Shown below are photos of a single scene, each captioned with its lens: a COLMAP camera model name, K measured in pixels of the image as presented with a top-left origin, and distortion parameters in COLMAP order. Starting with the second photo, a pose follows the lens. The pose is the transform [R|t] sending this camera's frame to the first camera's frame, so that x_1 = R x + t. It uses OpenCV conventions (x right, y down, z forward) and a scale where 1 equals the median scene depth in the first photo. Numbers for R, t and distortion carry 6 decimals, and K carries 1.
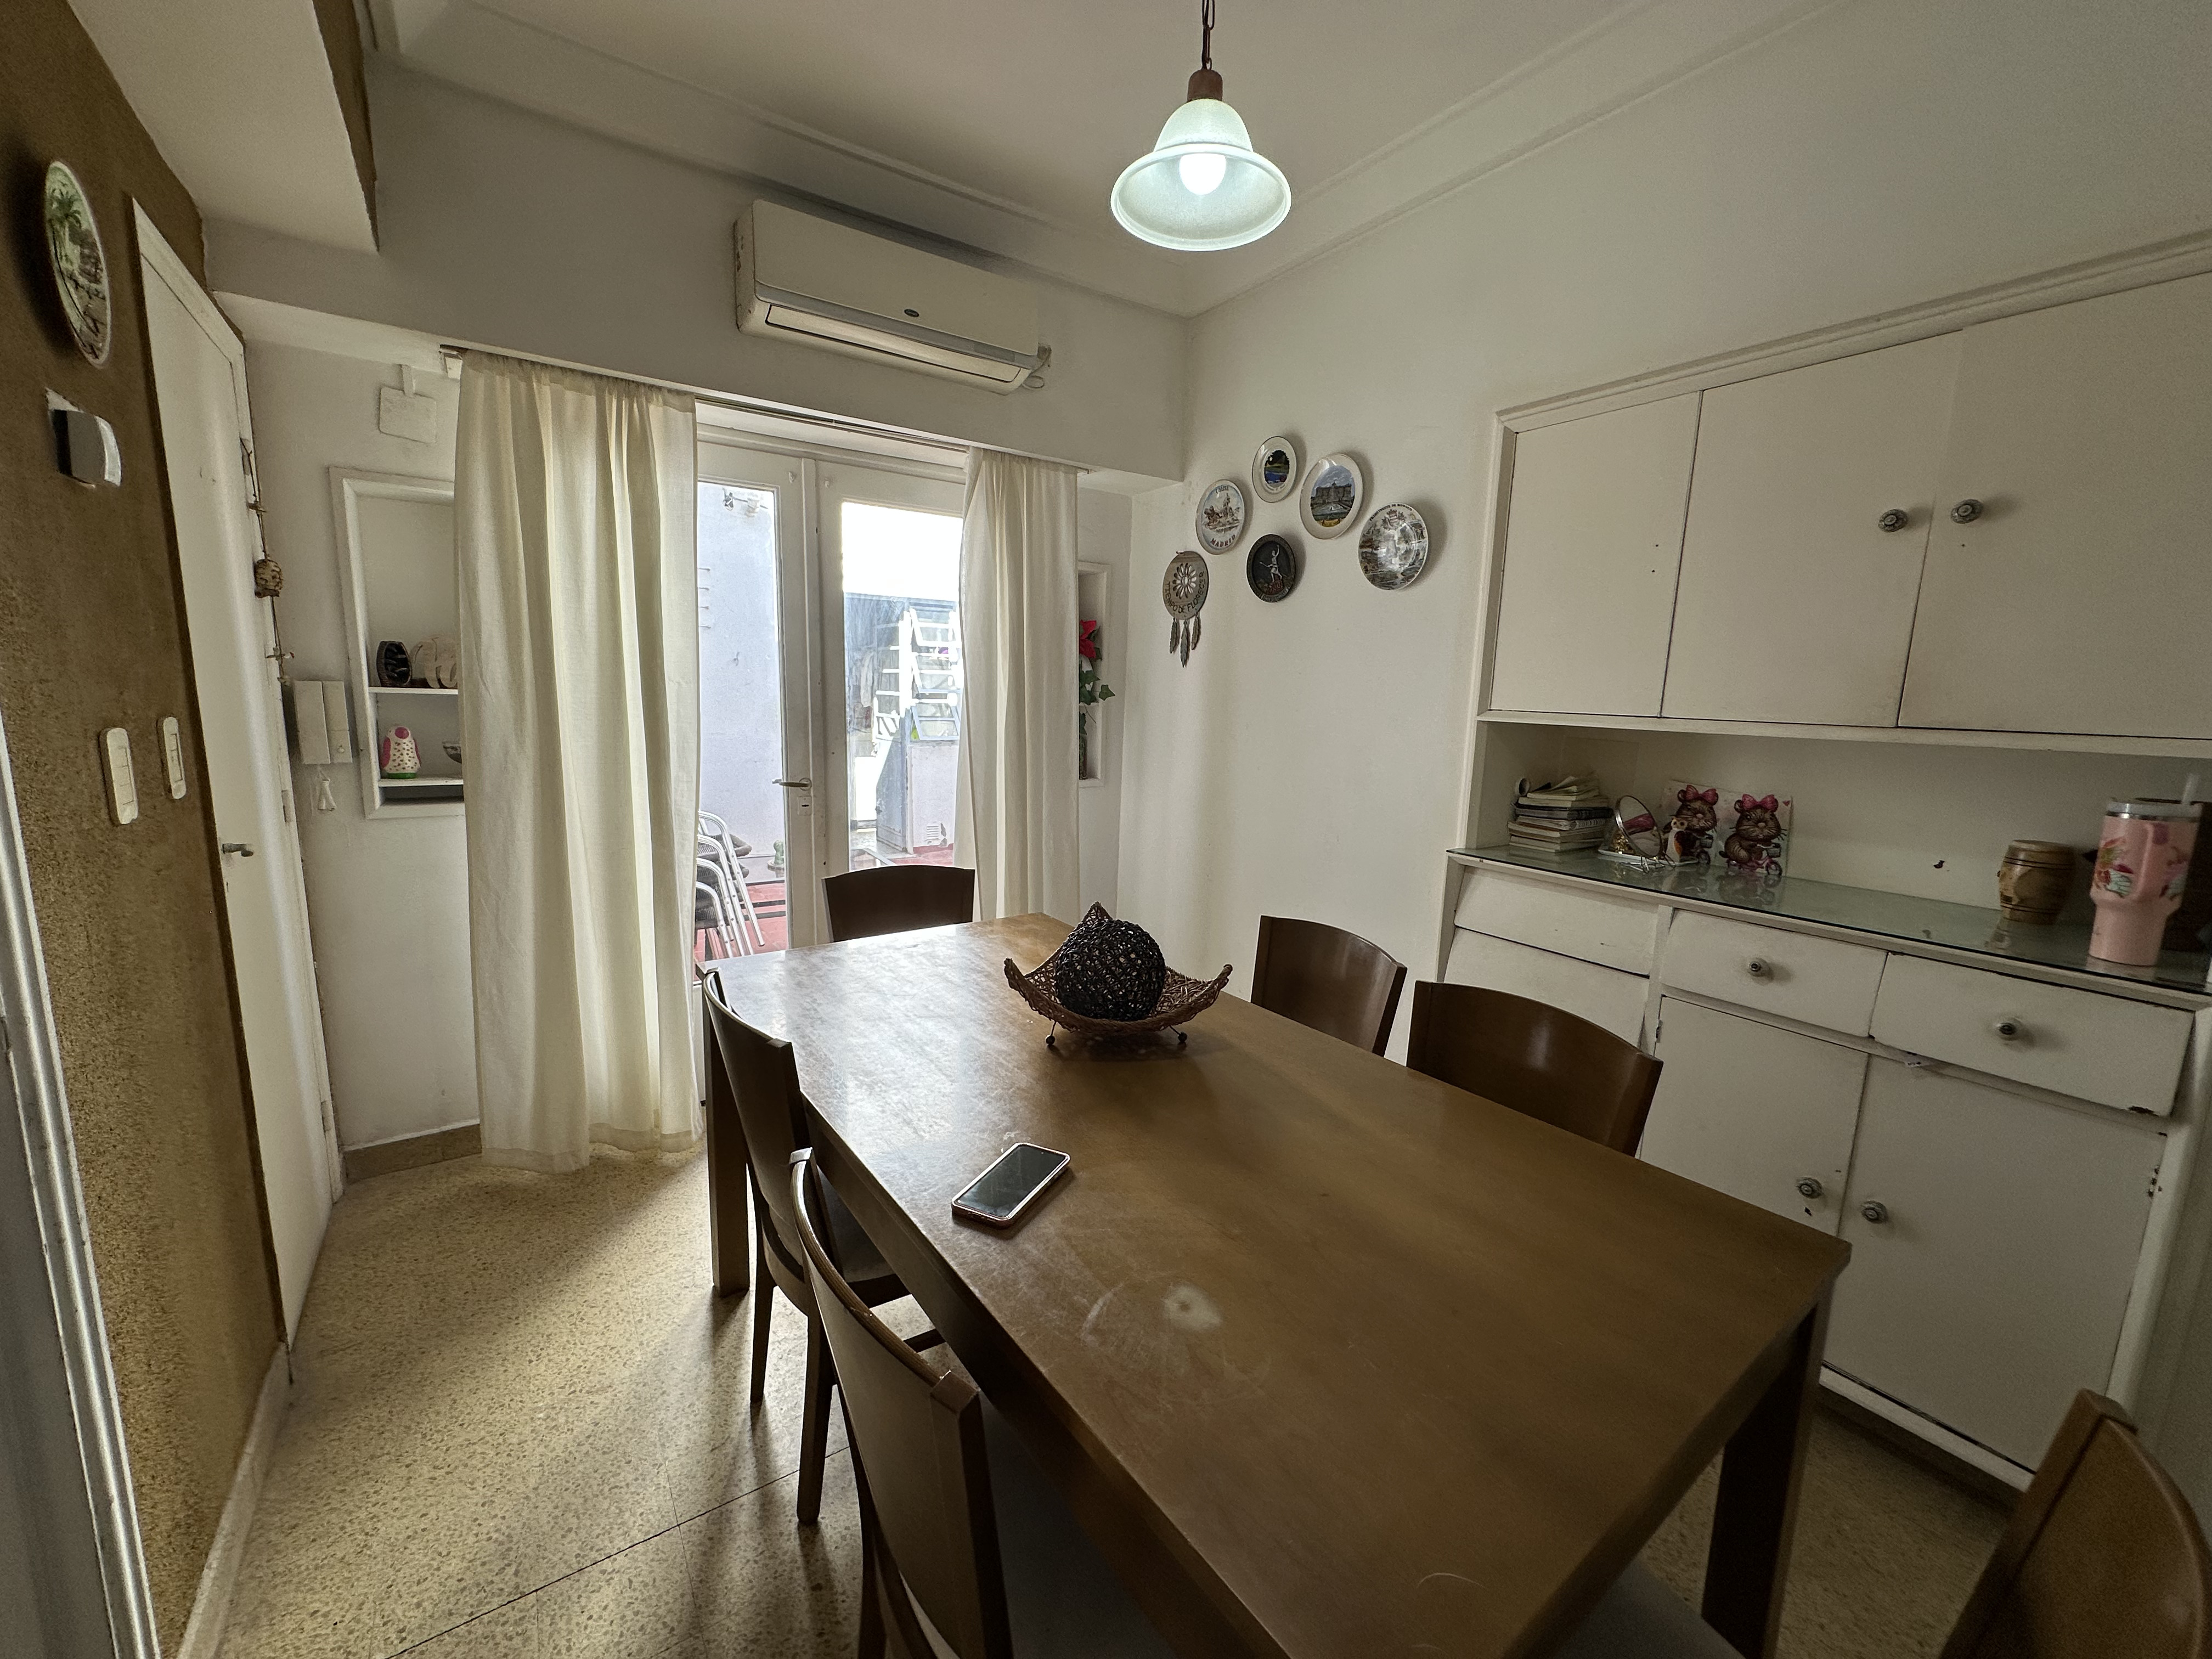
lens RADIAL K [[877.8, 0, 1106.1], [0, 877.8, 829.5], [0, 0, 1]] dist [-0.003901, 0.000857]
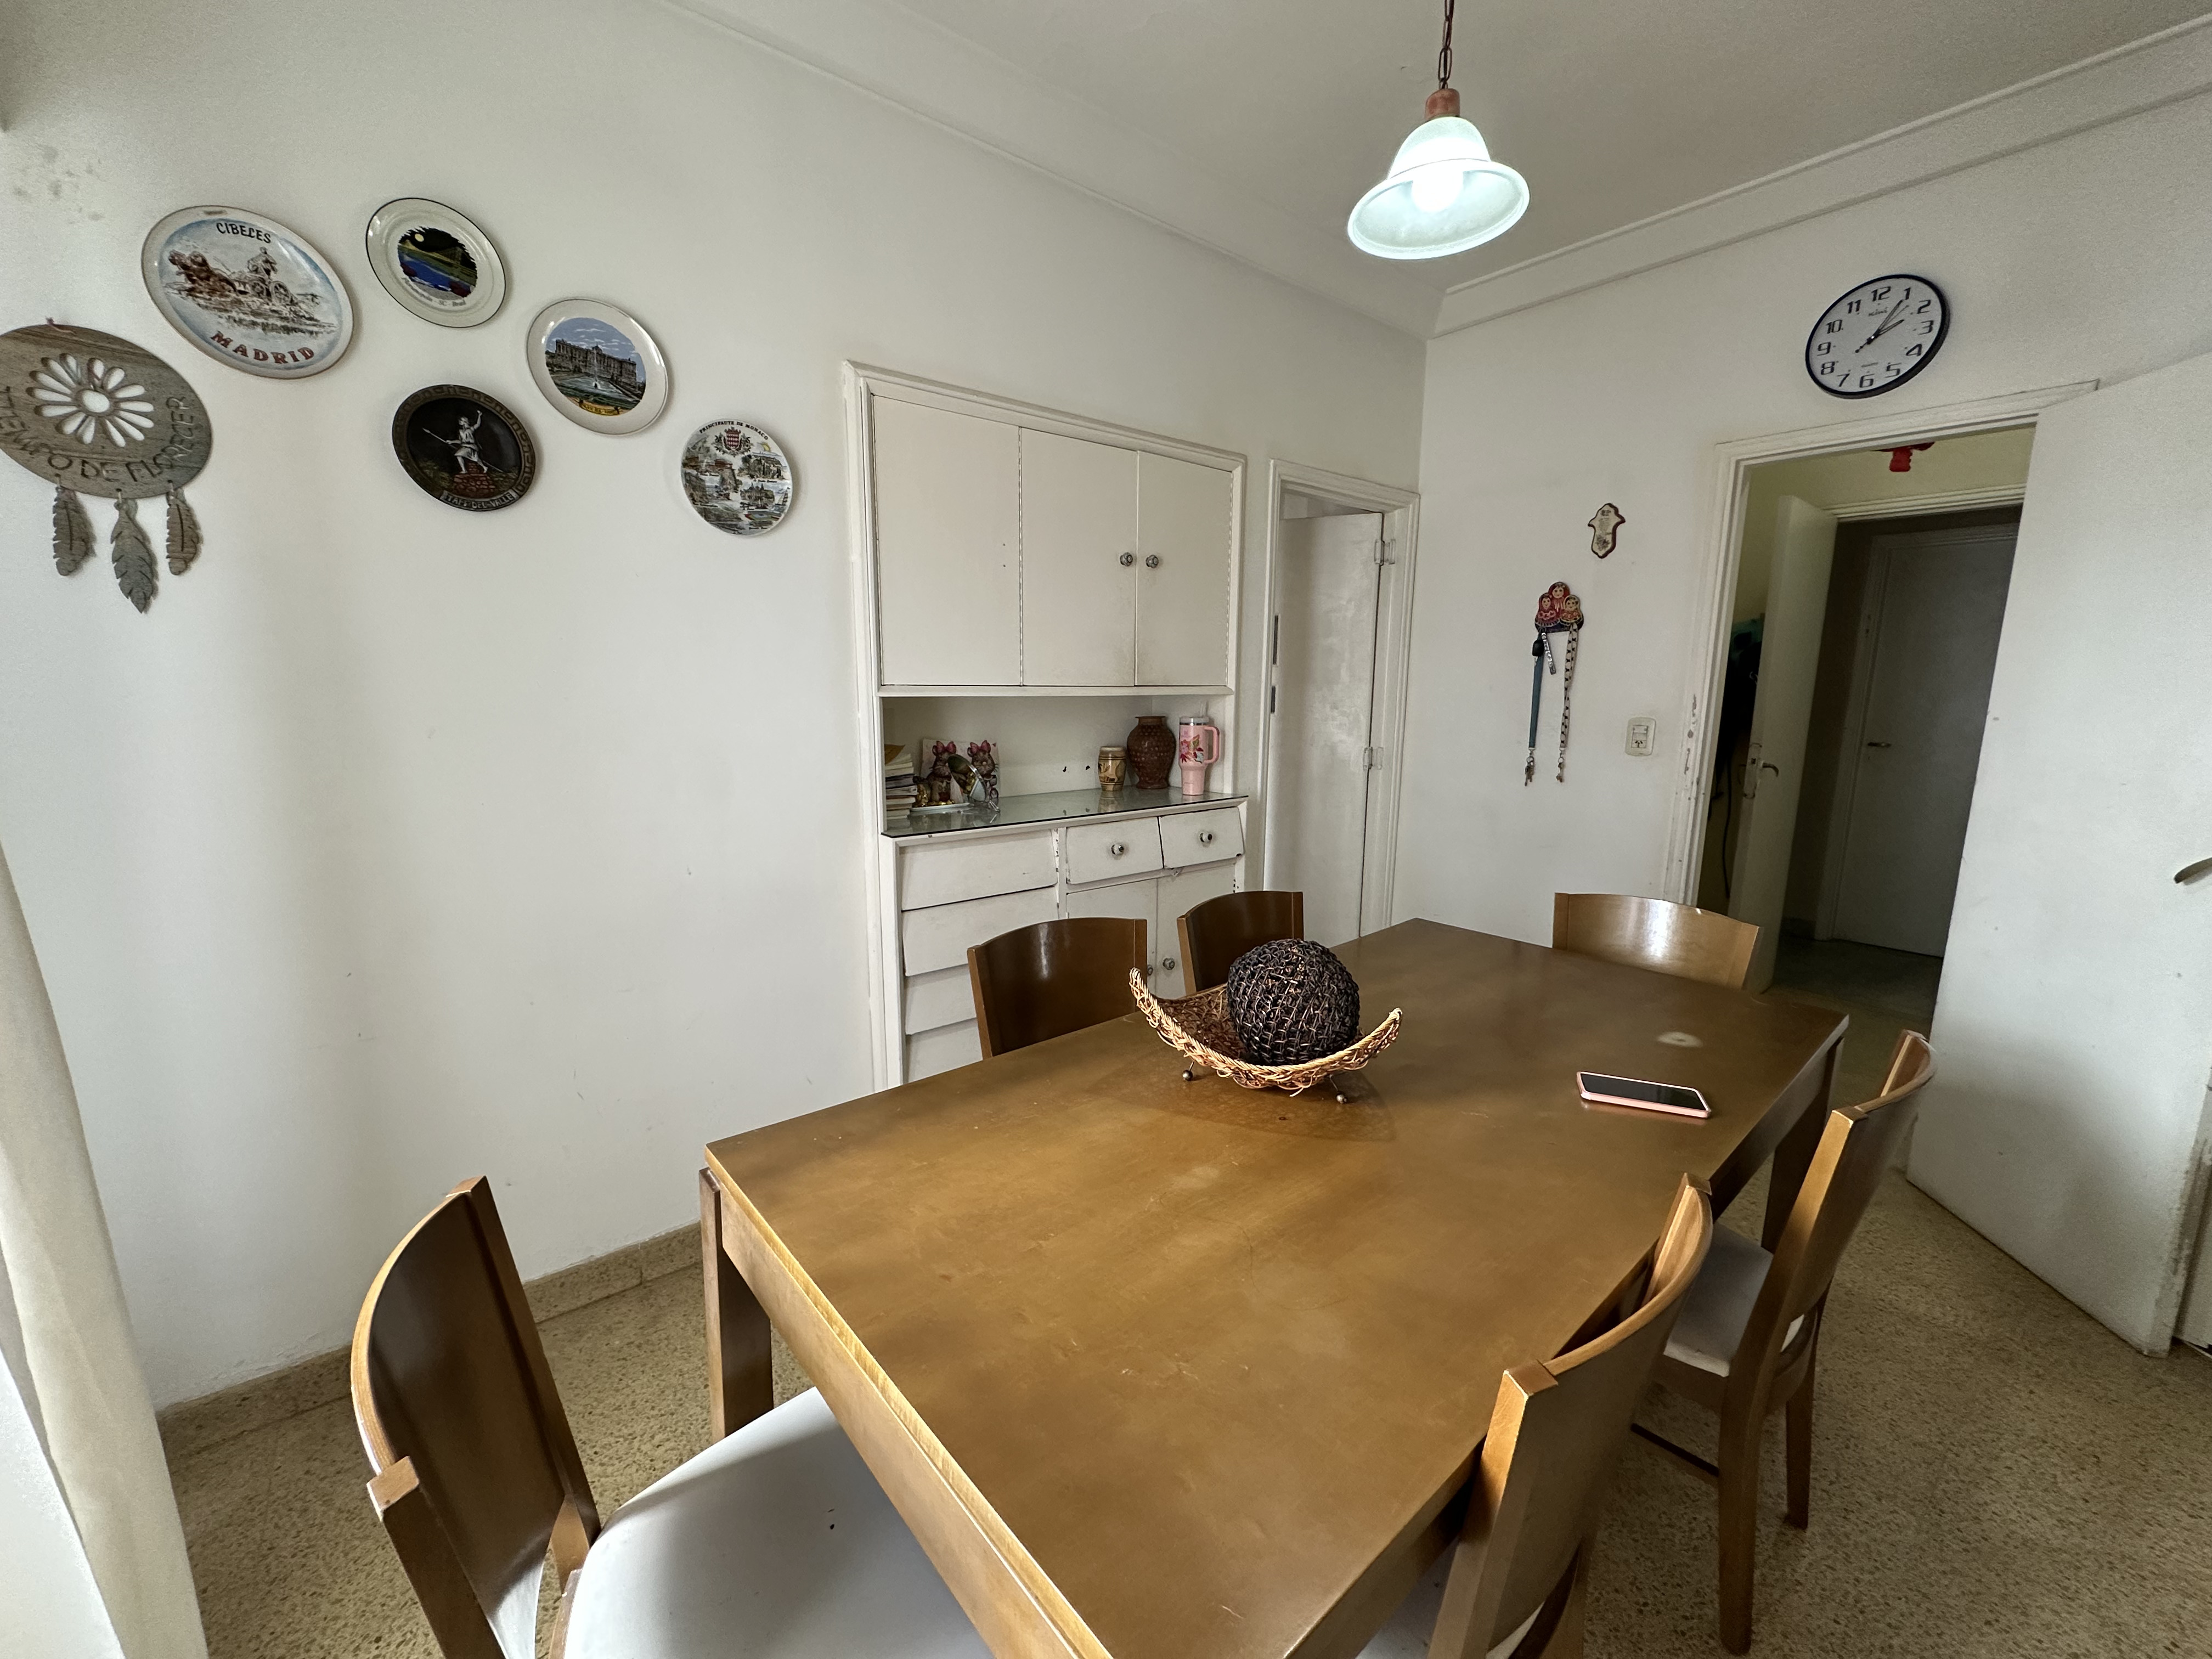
lens RADIAL K [[877.8, 0, 1102.4], [0, 877.8, 827.6], [0, 0, 1]] dist [-0.003901, 0.000857]
pose [[-0.079054, -0.197639, 0.977082, -0.491194], [0.151172, 0.966437, 0.207717, -0.133601], [-0.985341, 0.164128, -0.046524, 0.745851]]
